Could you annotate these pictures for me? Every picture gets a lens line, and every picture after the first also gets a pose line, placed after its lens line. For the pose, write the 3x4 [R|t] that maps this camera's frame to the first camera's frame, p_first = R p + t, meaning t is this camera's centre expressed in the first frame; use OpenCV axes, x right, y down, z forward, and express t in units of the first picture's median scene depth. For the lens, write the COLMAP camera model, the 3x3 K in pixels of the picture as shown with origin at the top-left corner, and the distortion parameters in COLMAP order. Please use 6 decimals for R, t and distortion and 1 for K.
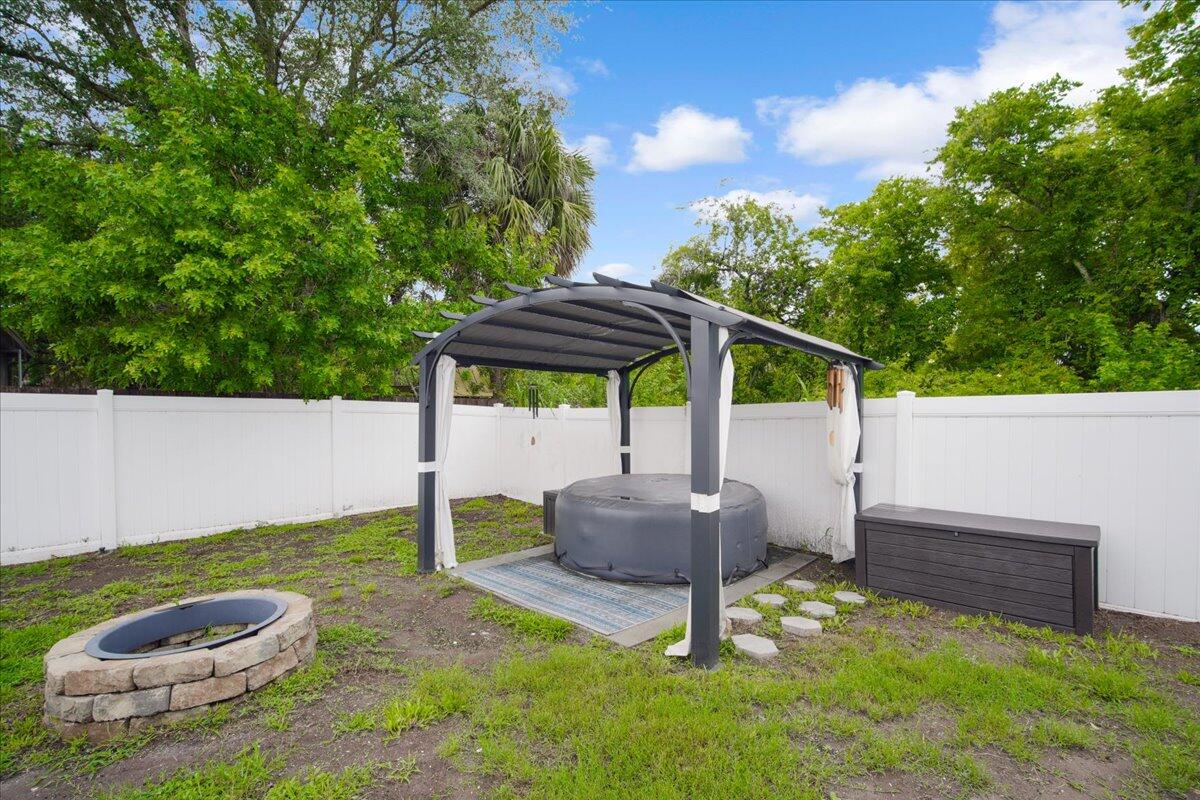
lens RADIAL K [[523.4, 0, 600.0], [0, 523.4, 400.0], [0, 0, 1]] dist [-0.012224, 0.000968]
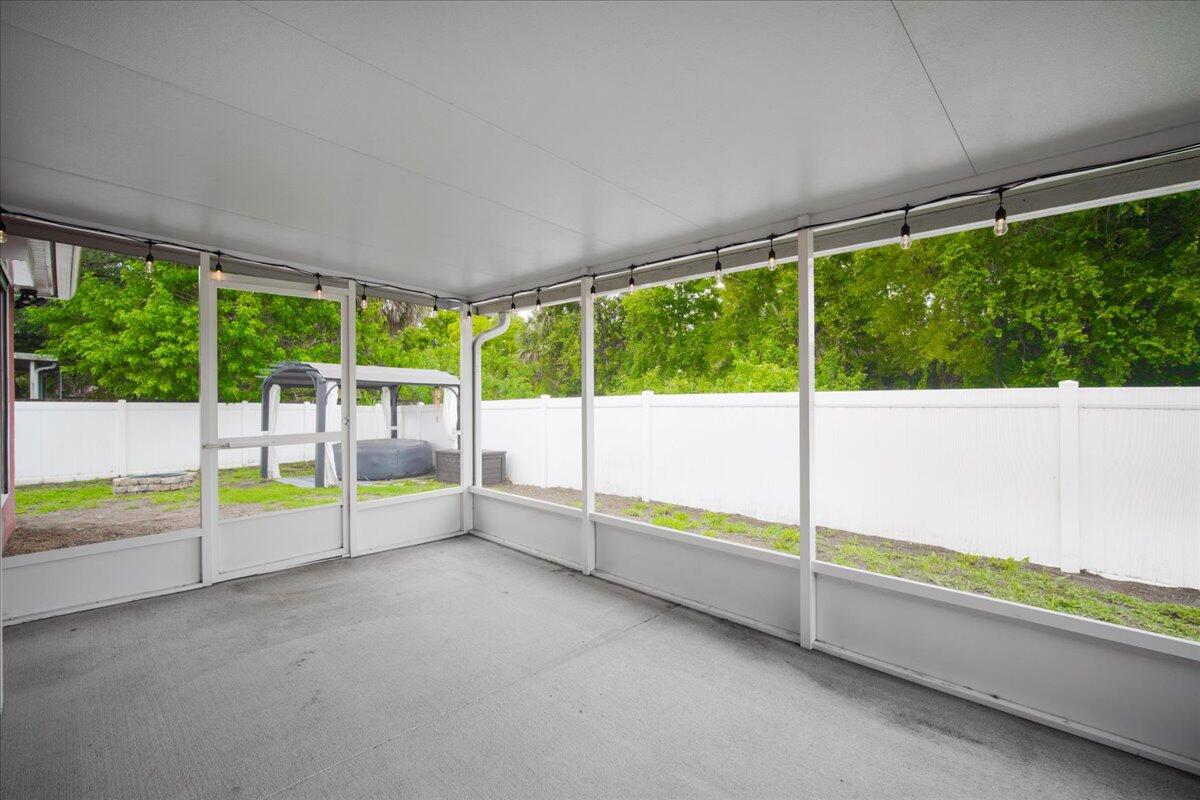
lens RADIAL K [[536.9, 0, 598.3], [0, 536.9, 373.6], [0, 0, 1]] dist [0.000382, 0.000181]
pose [[0.999901, -0.010748, -0.009086, 1.148887], [0.010381, 0.999164, -0.039547, -0.024616], [0.009504, 0.039448, 0.999176, -1.342843]]
